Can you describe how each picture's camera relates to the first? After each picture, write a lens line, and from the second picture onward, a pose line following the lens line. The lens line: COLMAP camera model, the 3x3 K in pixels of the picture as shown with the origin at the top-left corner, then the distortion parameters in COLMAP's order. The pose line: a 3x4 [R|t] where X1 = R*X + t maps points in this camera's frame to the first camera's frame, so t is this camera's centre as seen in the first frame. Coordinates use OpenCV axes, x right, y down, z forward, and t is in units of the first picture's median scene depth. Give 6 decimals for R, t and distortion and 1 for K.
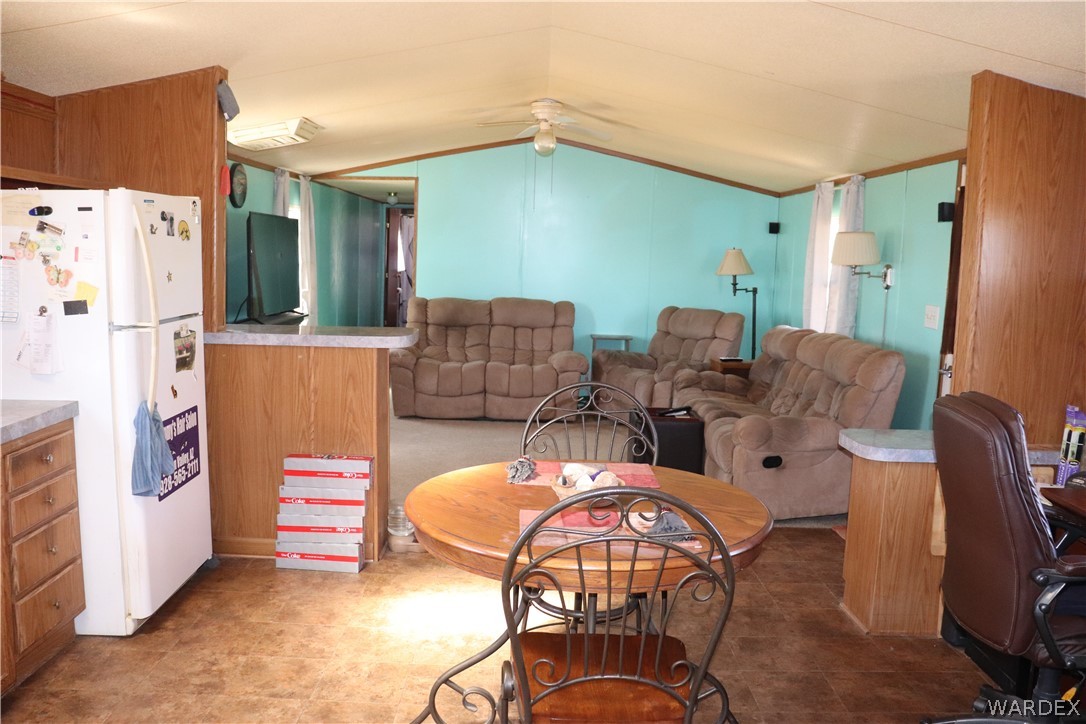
lens RADIAL K [[903.8, 0, 542.8], [0, 903.8, 367.2], [0, 0, 1]] dist [-0.111278, 0.069023]
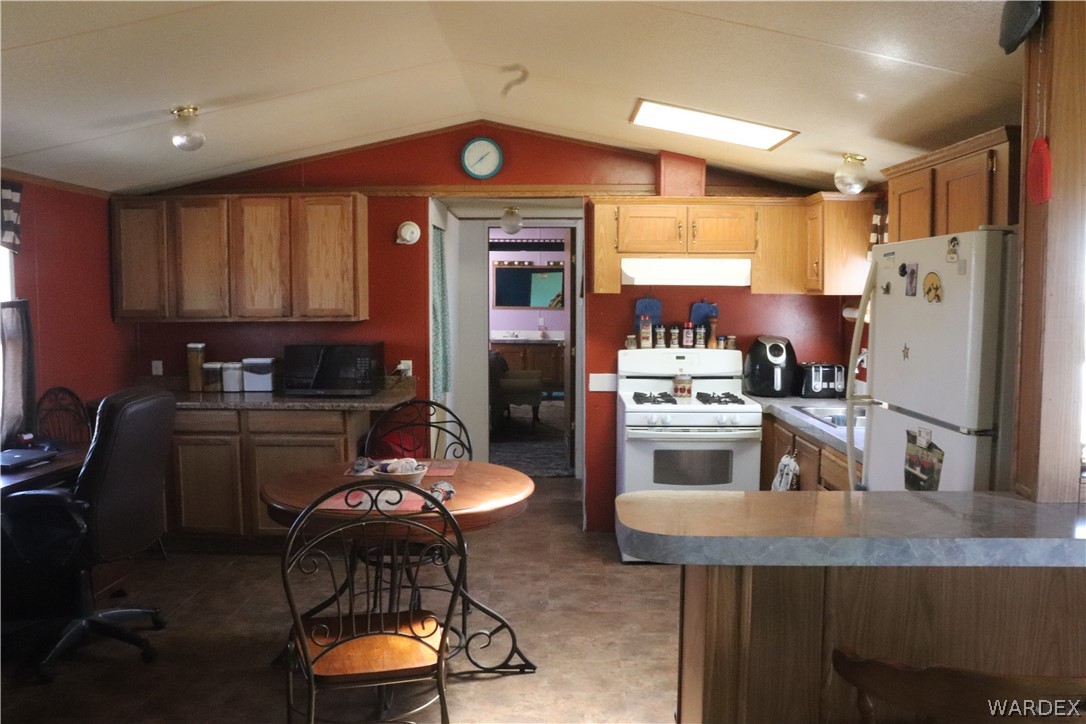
lens RADIAL K [[903.8, 0, 540.3], [0, 903.8, 366.4], [0, 0, 1]] dist [-0.111278, 0.069023]
pose [[-0.999238, -0.034502, 0.018265, -0.131657], [-0.029912, 0.977312, 0.209681, -0.228614], [-0.025085, 0.208975, -0.977599, 1.681495]]
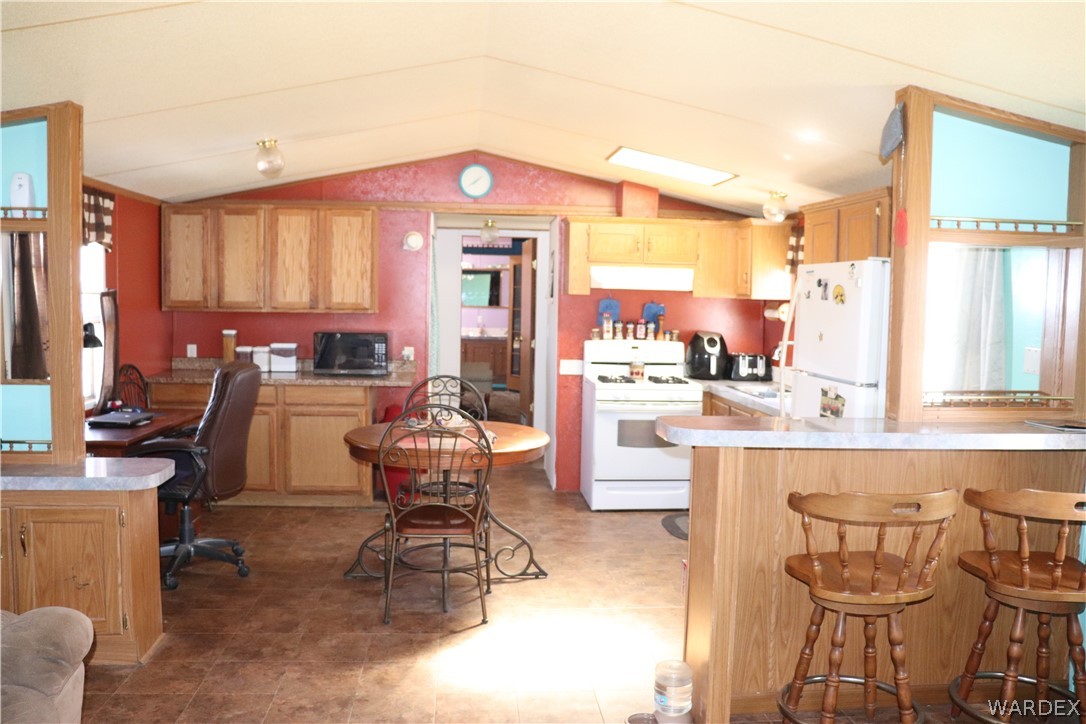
lens RADIAL K [[903.8, 0, 540.7], [0, 903.8, 358.6], [0, 0, 1]] dist [-0.111278, 0.069023]
pose [[-0.995148, -0.046166, -0.086885, 0.021833], [-0.062517, 0.978597, 0.196062, -0.265624], [0.075974, 0.200543, -0.976735, 2.018464]]
